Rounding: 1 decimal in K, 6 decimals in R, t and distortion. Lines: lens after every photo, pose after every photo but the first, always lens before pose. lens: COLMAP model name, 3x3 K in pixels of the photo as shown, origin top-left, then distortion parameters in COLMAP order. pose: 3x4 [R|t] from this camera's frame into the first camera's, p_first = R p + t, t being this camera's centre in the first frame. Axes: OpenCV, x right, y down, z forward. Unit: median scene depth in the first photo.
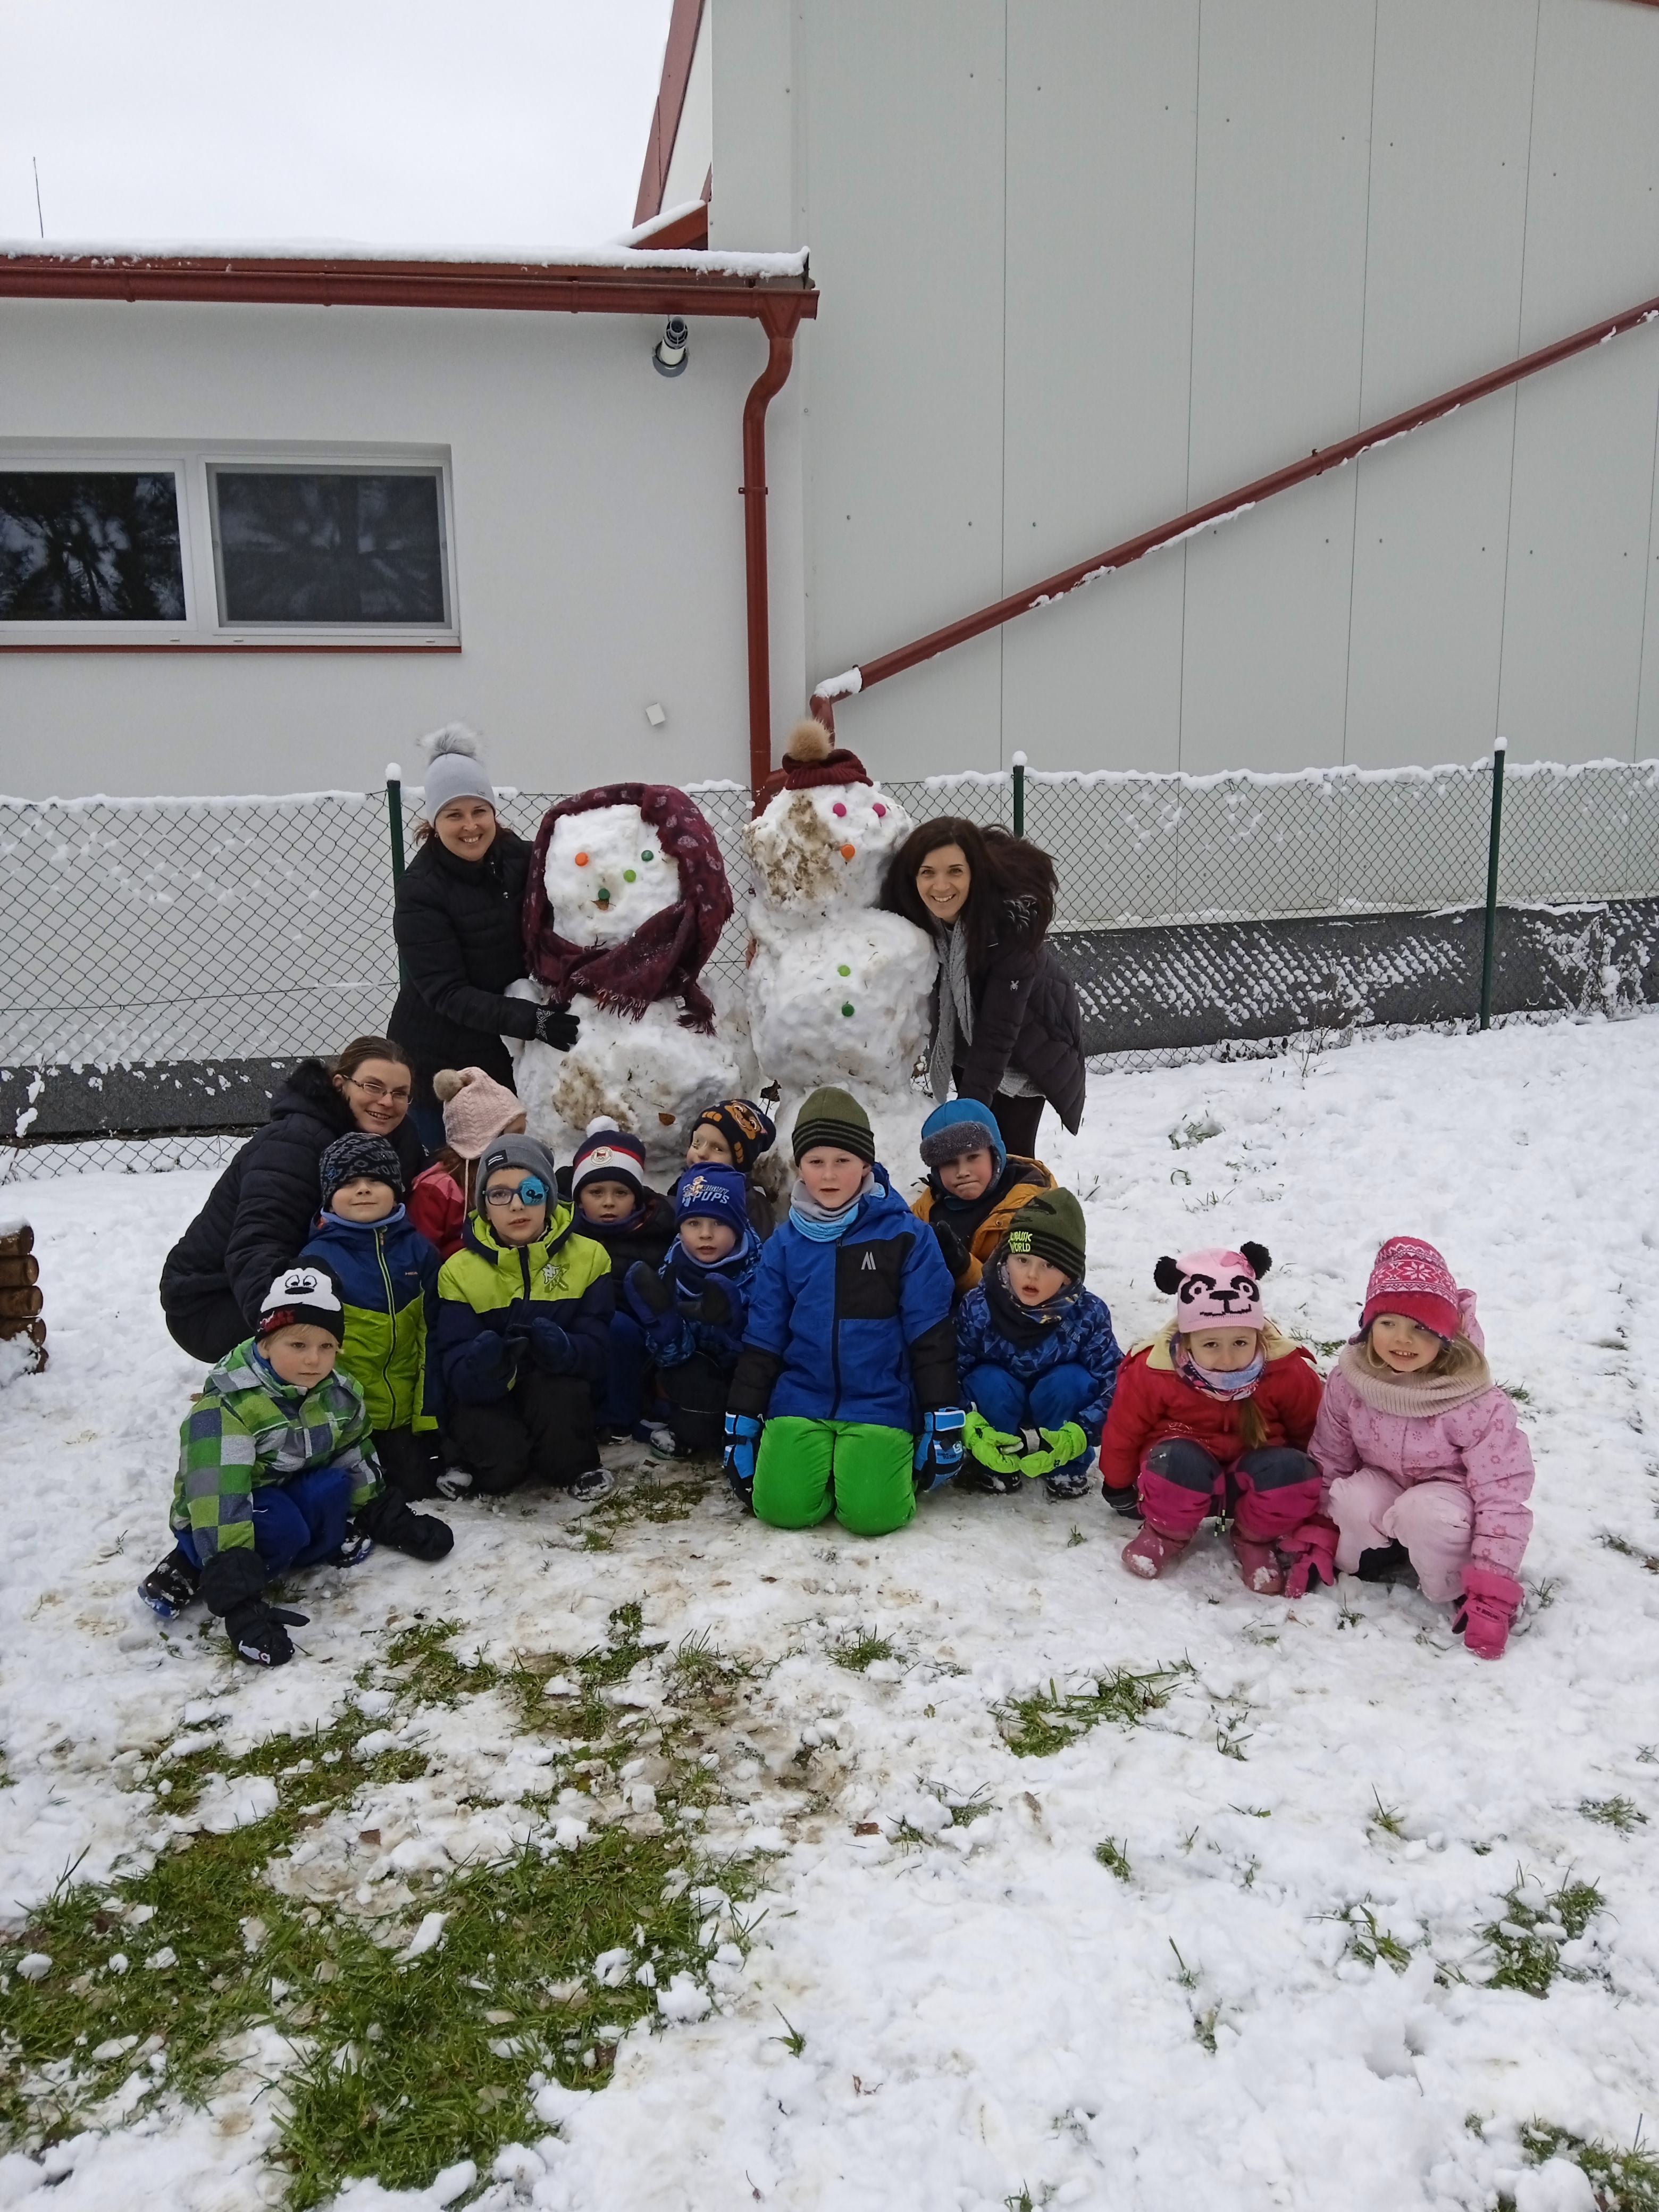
lens RADIAL K [[1796.6, 0, 836.3], [0, 1796.6, 1115.3], [0, 0, 1]] dist [0.102947, -0.197545]
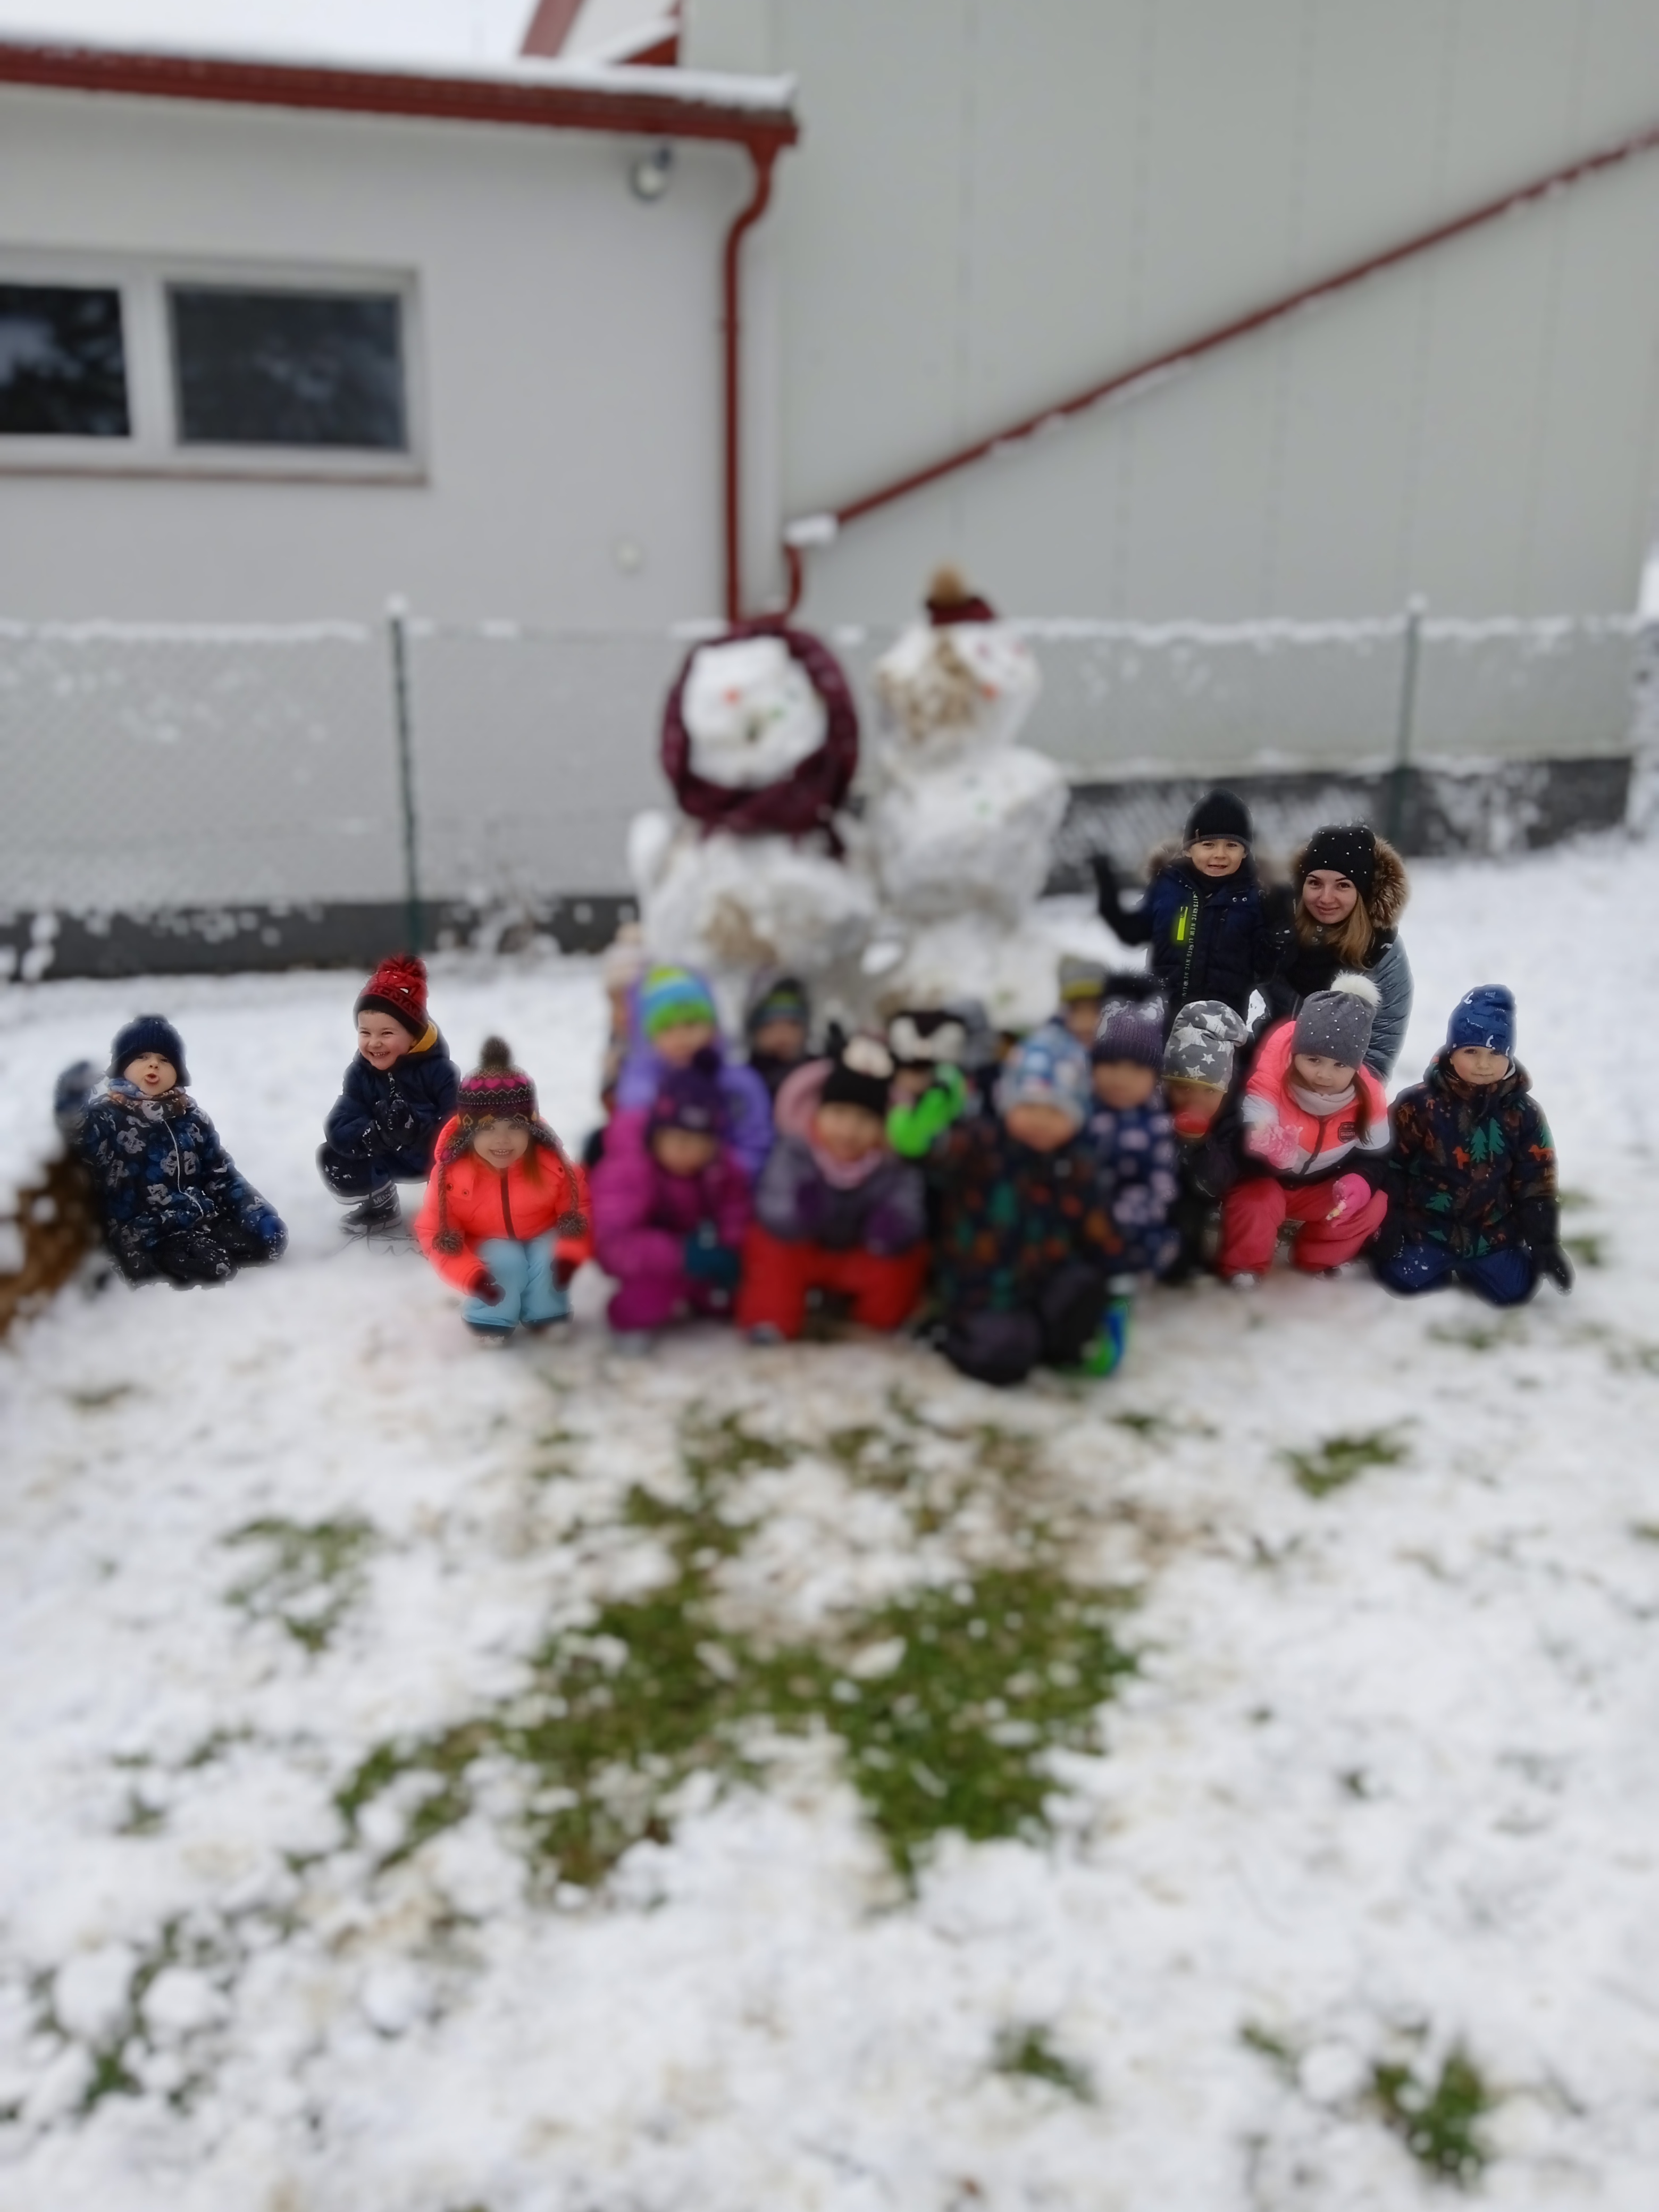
lens RADIAL K [[1802.6, 0, 829.5], [0, 1802.6, 1106.0], [0, 0, 1]] dist [0.118207, -0.211712]
pose [[0.992512, -0.010718, 0.121678, -0.298900], [0.002131, 0.997511, 0.070485, 0.025683], [-0.122130, -0.069698, 0.990064, -0.065034]]
